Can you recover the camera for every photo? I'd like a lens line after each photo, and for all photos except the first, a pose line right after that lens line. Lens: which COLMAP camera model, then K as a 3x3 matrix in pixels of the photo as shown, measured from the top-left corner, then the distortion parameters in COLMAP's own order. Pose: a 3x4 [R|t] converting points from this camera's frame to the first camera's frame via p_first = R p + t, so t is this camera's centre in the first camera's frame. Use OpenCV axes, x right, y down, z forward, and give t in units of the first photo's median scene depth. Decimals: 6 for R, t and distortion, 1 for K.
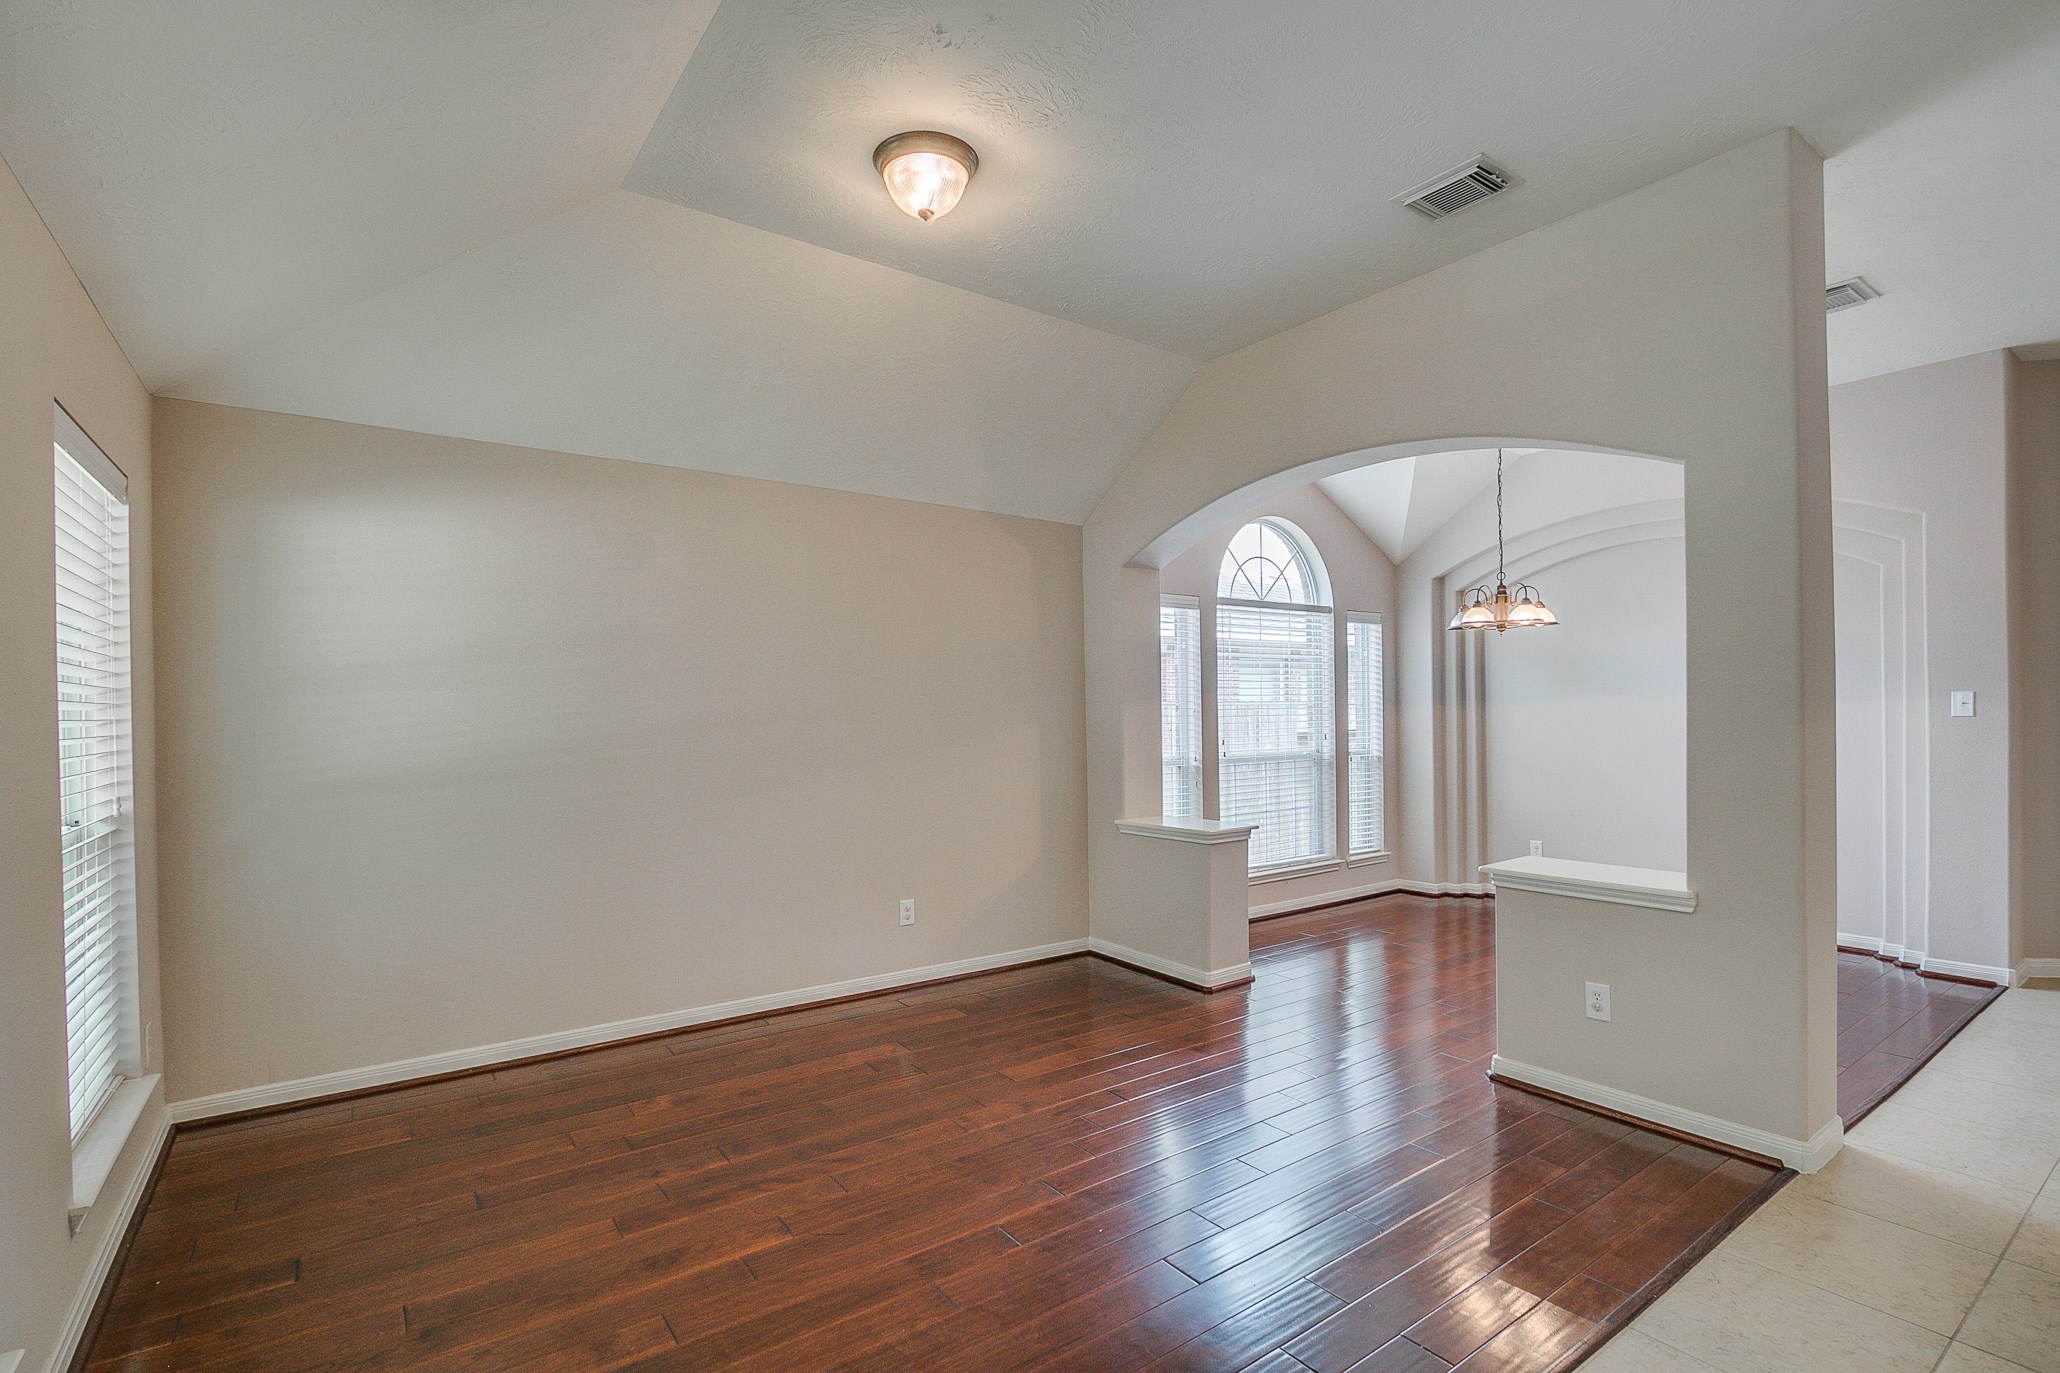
lens RADIAL K [[949.2, 0, 1009.3], [0, 949.2, 718.2], [0, 0, 1]] dist [-0.016458, 0.000853]
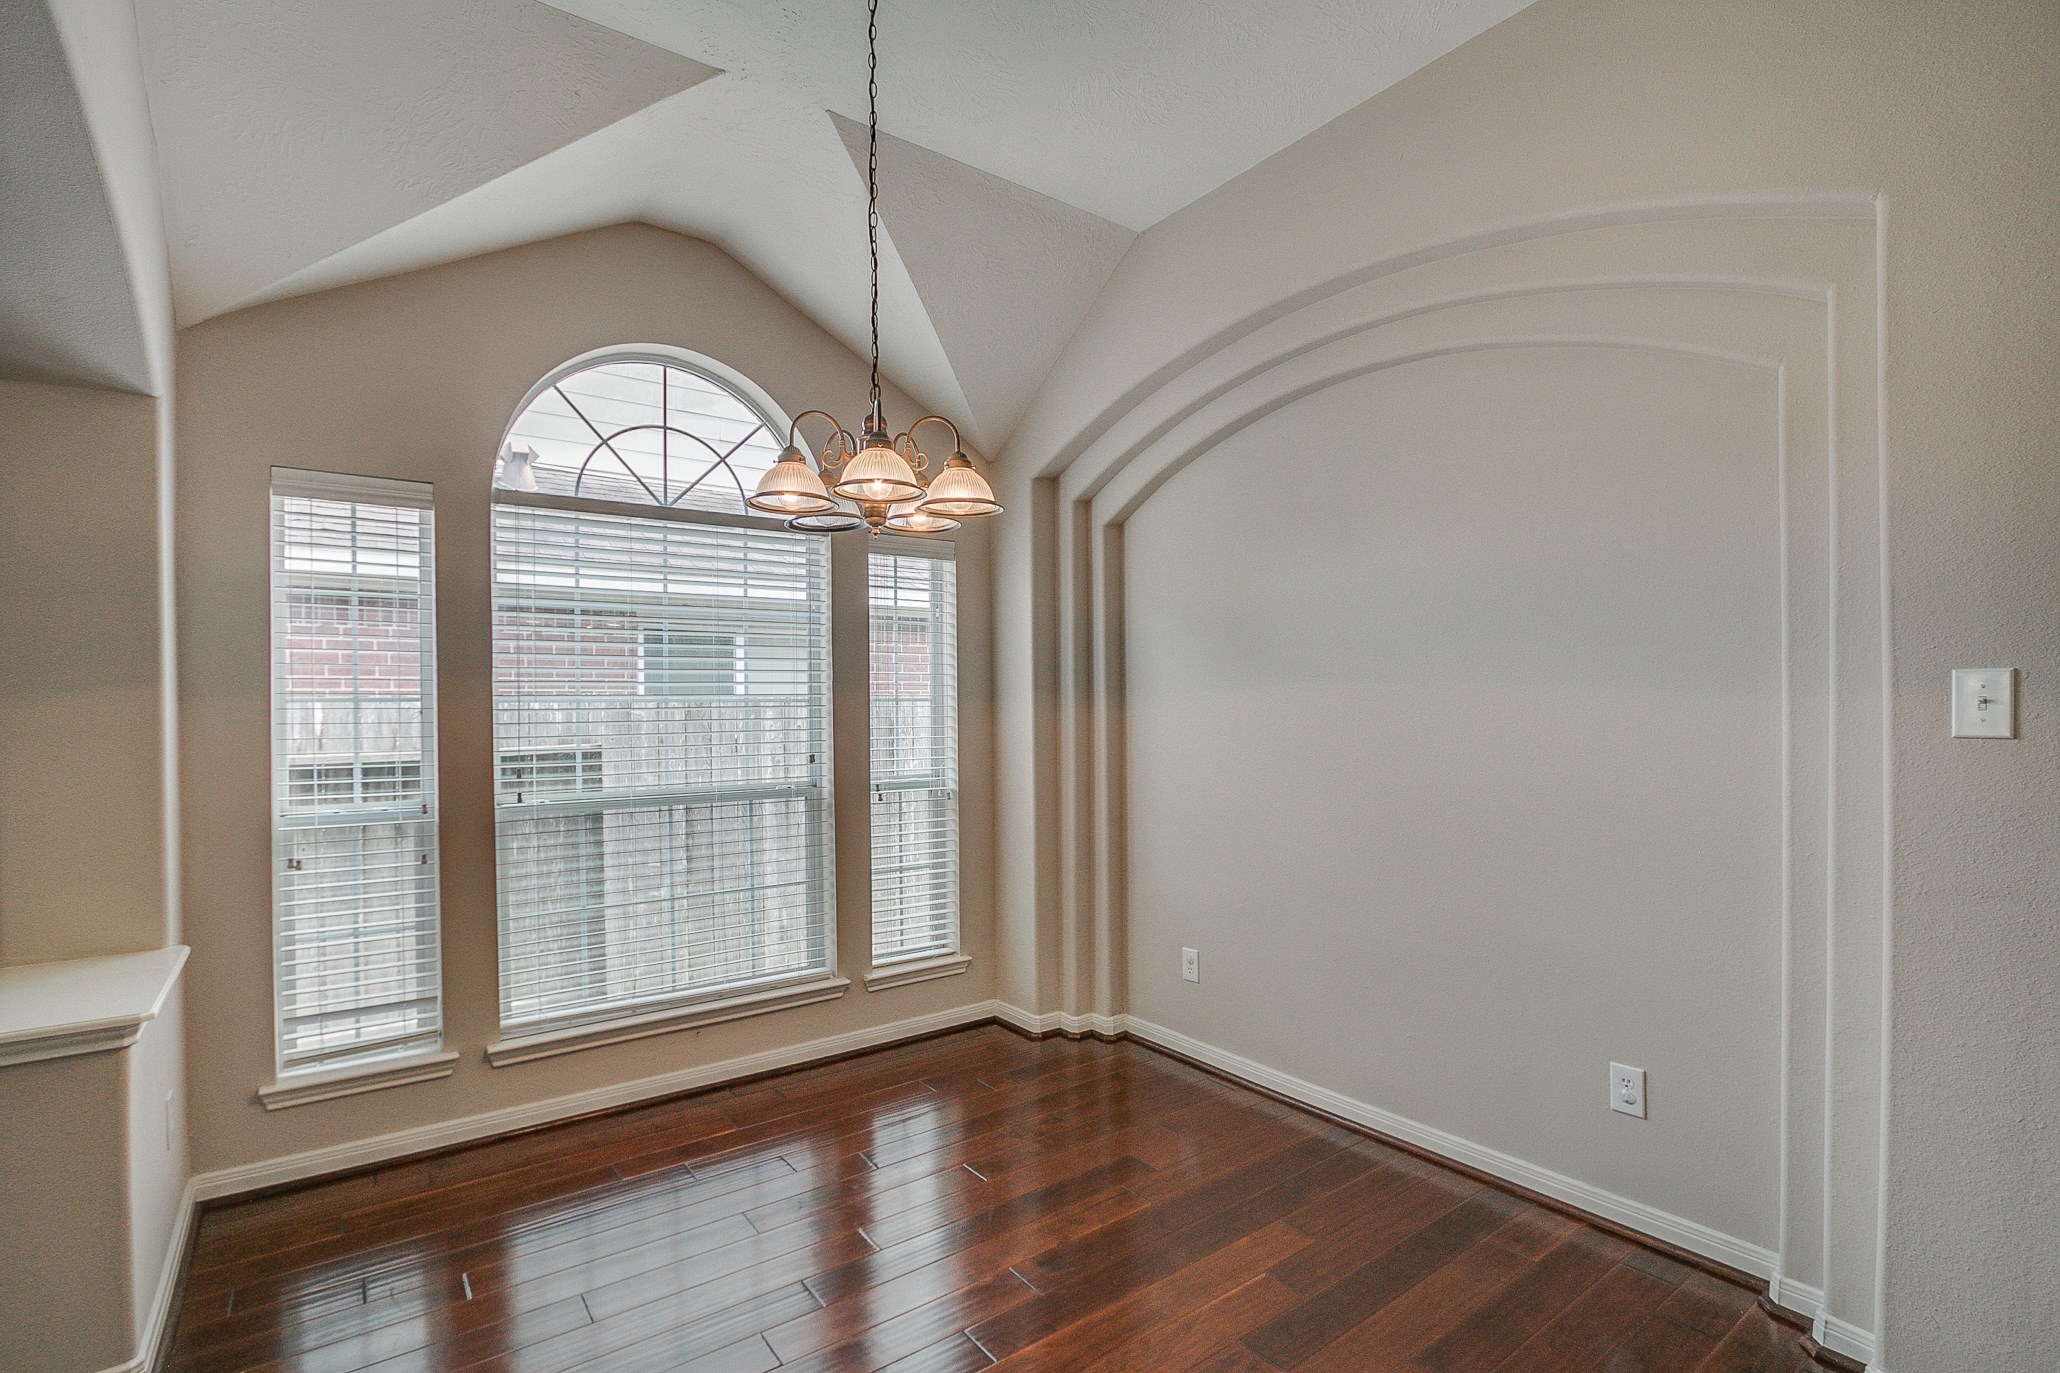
lens RADIAL K [[968.6, 0, 1011.1], [0, 968.6, 718.4], [0, 0, 1]] dist [0.011459, 0.000404]
pose [[0.999962, 0.001767, 0.008506, 0.439262], [-0.001815, 0.999982, 0.005738, -0.007271], [-0.008495, -0.005754, 0.999947, 0.426825]]
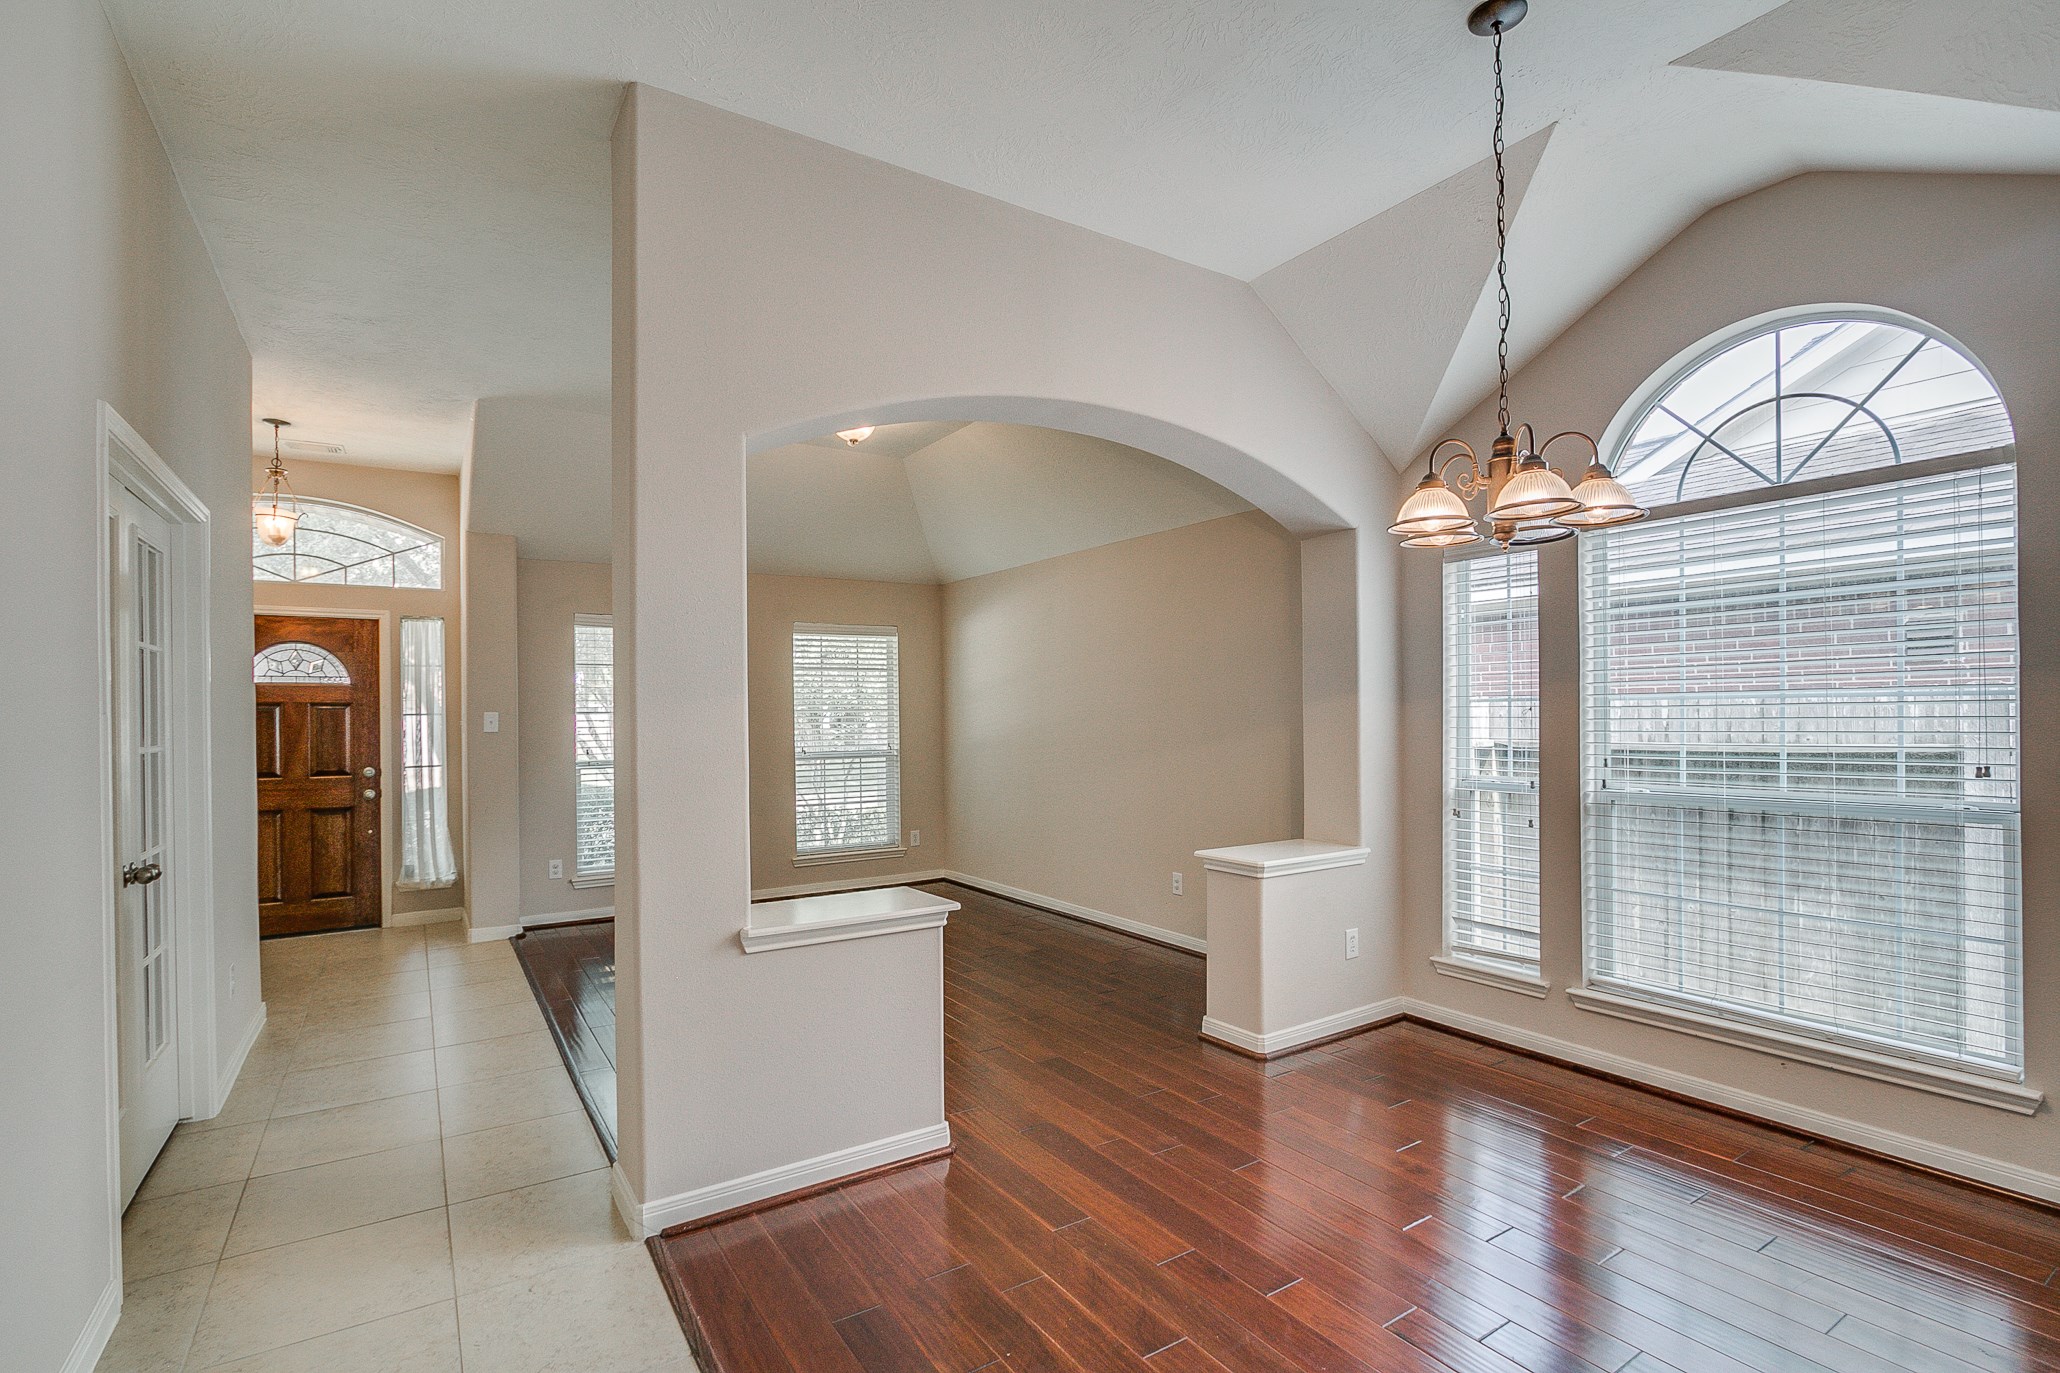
lens RADIAL K [[949.2, 0, 1009.3], [0, 949.2, 718.2], [0, 0, 1]] dist [-0.016458, 0.000853]
pose [[-0.045395, 0.016555, -0.998832, 0.741687], [0.007957, 0.999837, 0.016210, -0.013185], [0.998937, -0.007212, -0.045520, 0.594876]]
